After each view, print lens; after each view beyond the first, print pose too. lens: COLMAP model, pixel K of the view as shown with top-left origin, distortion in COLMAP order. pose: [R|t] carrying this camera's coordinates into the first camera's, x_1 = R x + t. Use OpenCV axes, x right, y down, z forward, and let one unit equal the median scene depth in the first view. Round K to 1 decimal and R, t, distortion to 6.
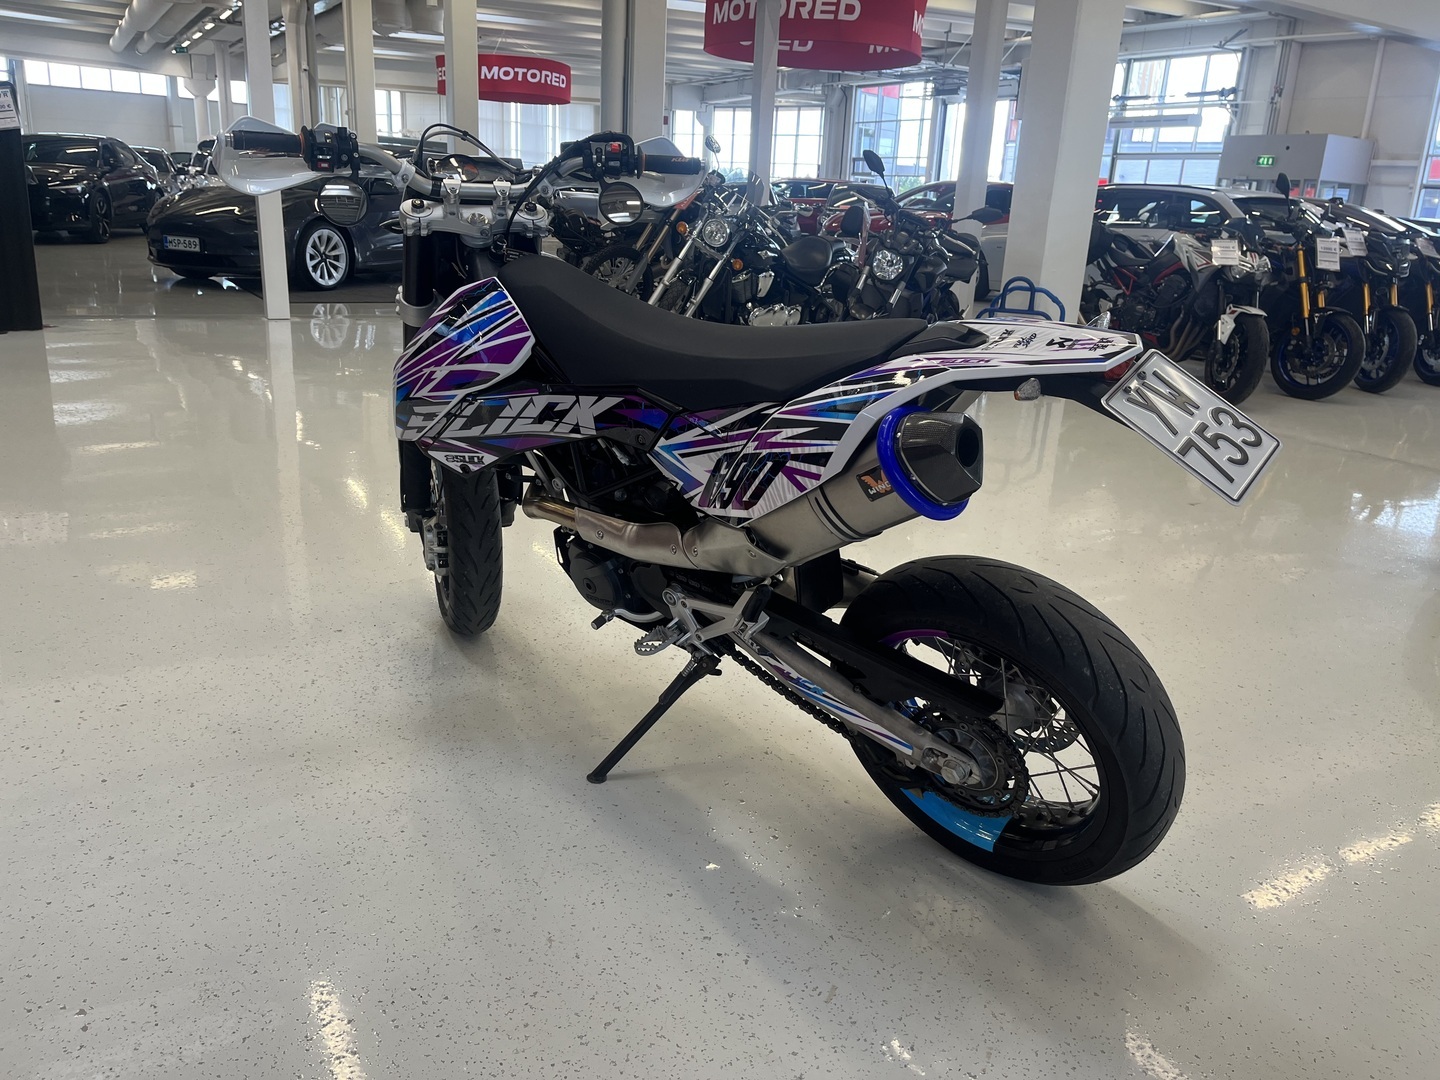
lens RADIAL K [[1084.1, 0, 721.5], [0, 1084.1, 567.0], [0, 0, 1]] dist [0.076326, -0.097082]
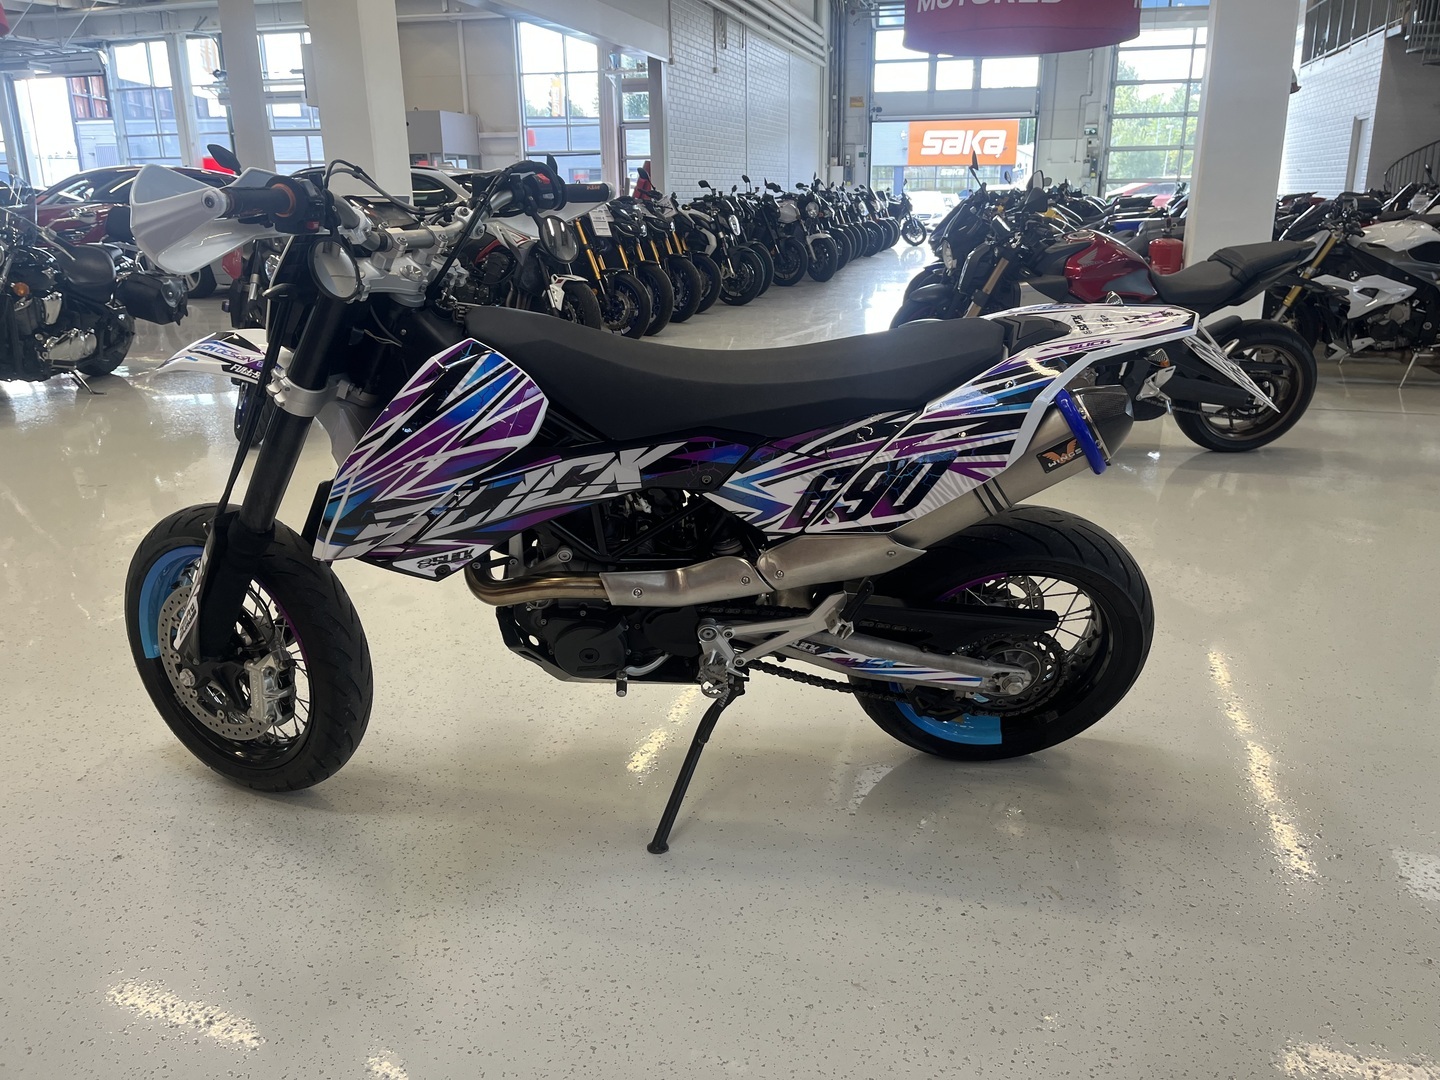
lens RADIAL K [[1089.0, 0, 724.2], [0, 1089.0, 544.6], [0, 0, 1]] dist [0.065641, -0.086358]
pose [[0.714657, -0.268875, 0.645733, -0.712666], [0.266571, 0.958193, 0.103955, -0.160968], [-0.646688, 0.097841, 0.756454, 0.269124]]
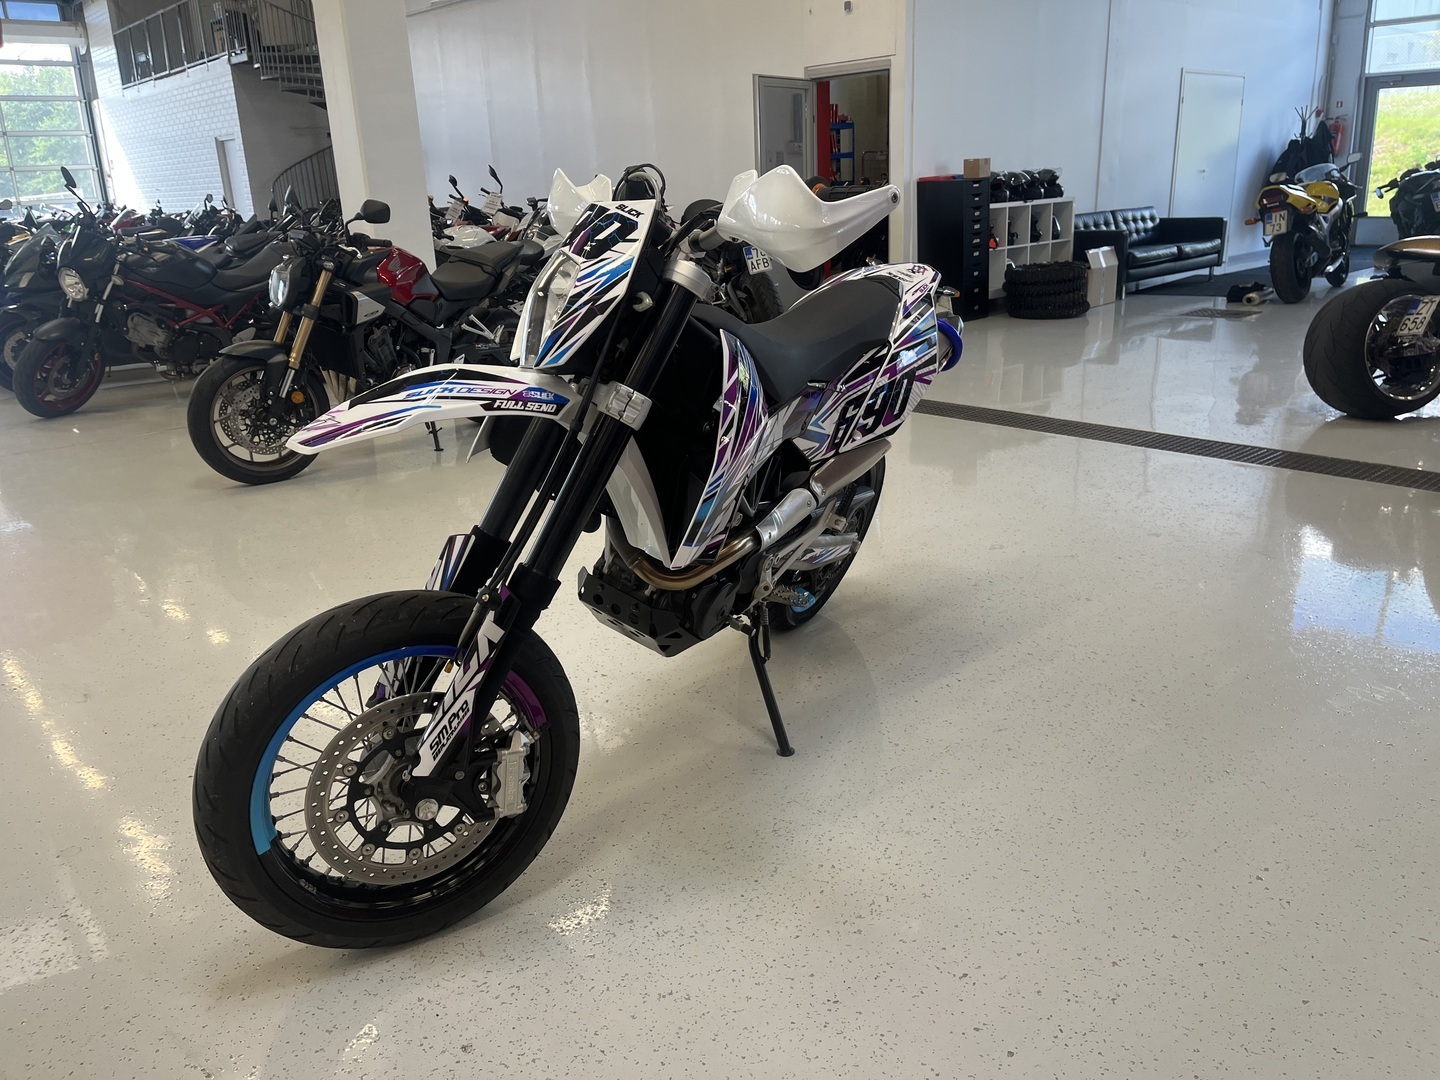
lens RADIAL K [[1084.1, 0, 721.5], [0, 1084.1, 567.0], [0, 0, 1]] dist [0.076326, -0.097082]
pose [[-0.199573, -0.365847, 0.909025, -1.208262], [0.337834, 0.845119, 0.414297, -0.516065], [-0.919804, 0.389782, -0.045067, 1.214822]]
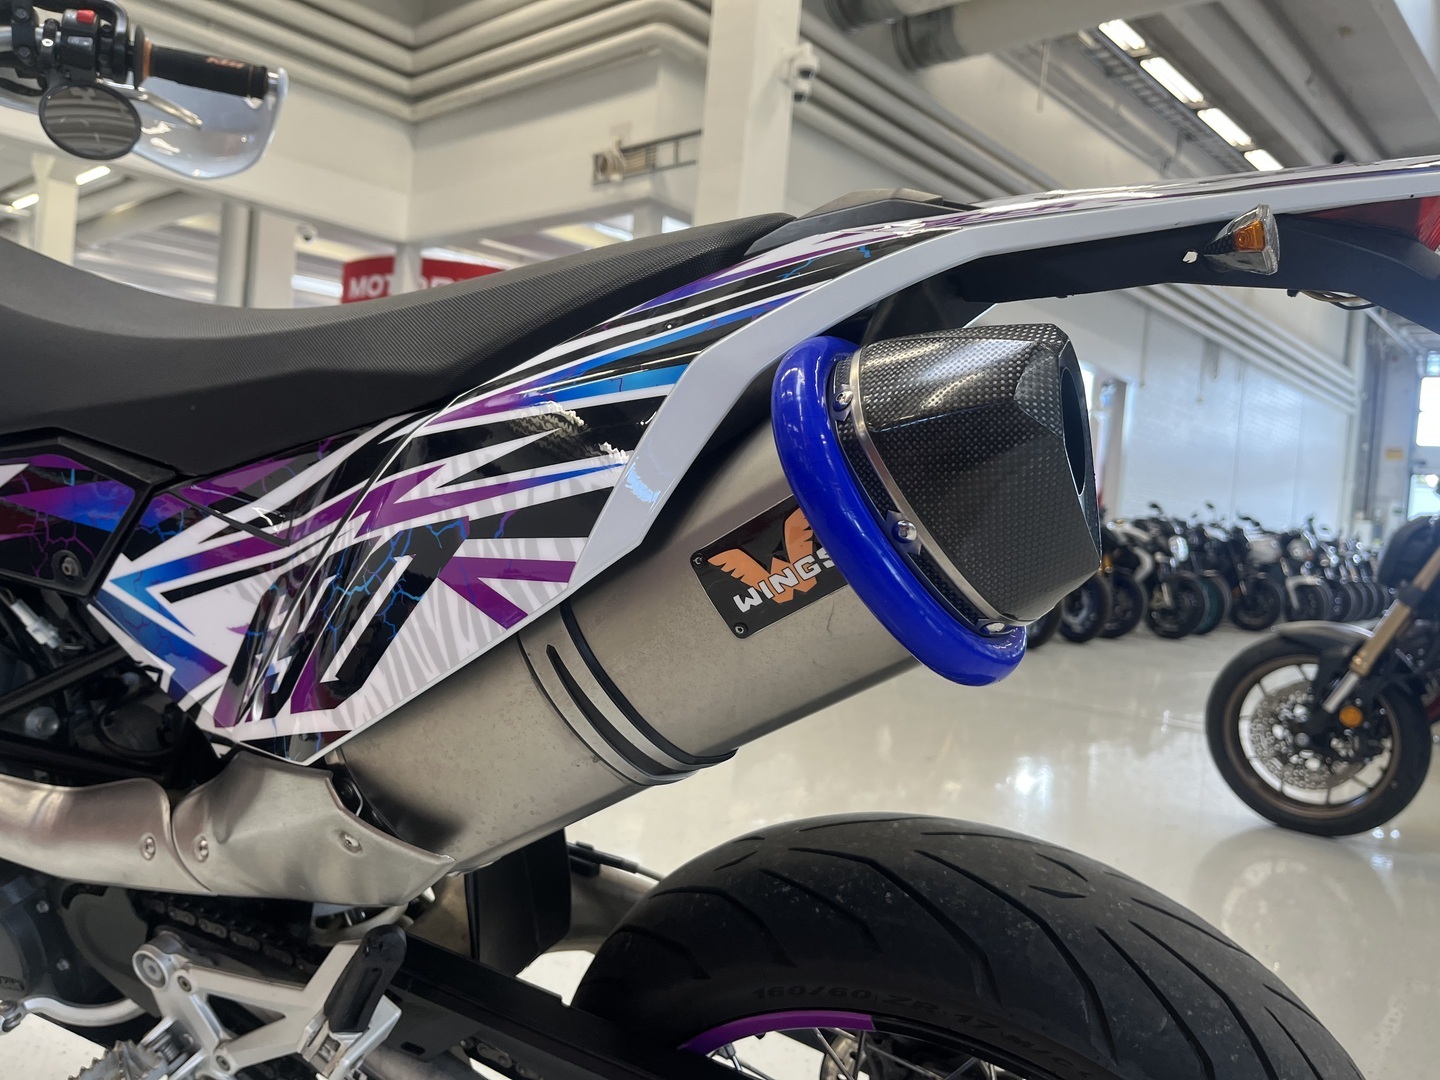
lens RADIAL K [[1084.1, 0, 721.5], [0, 1084.1, 567.0], [0, 0, 1]] dist [0.076326, -0.097082]
pose [[0.950395, 0.017189, 0.310571, 0.028427], [0.062679, 0.967407, -0.245348, -0.003295], [-0.304666, 0.252643, 0.918341, 0.565259]]
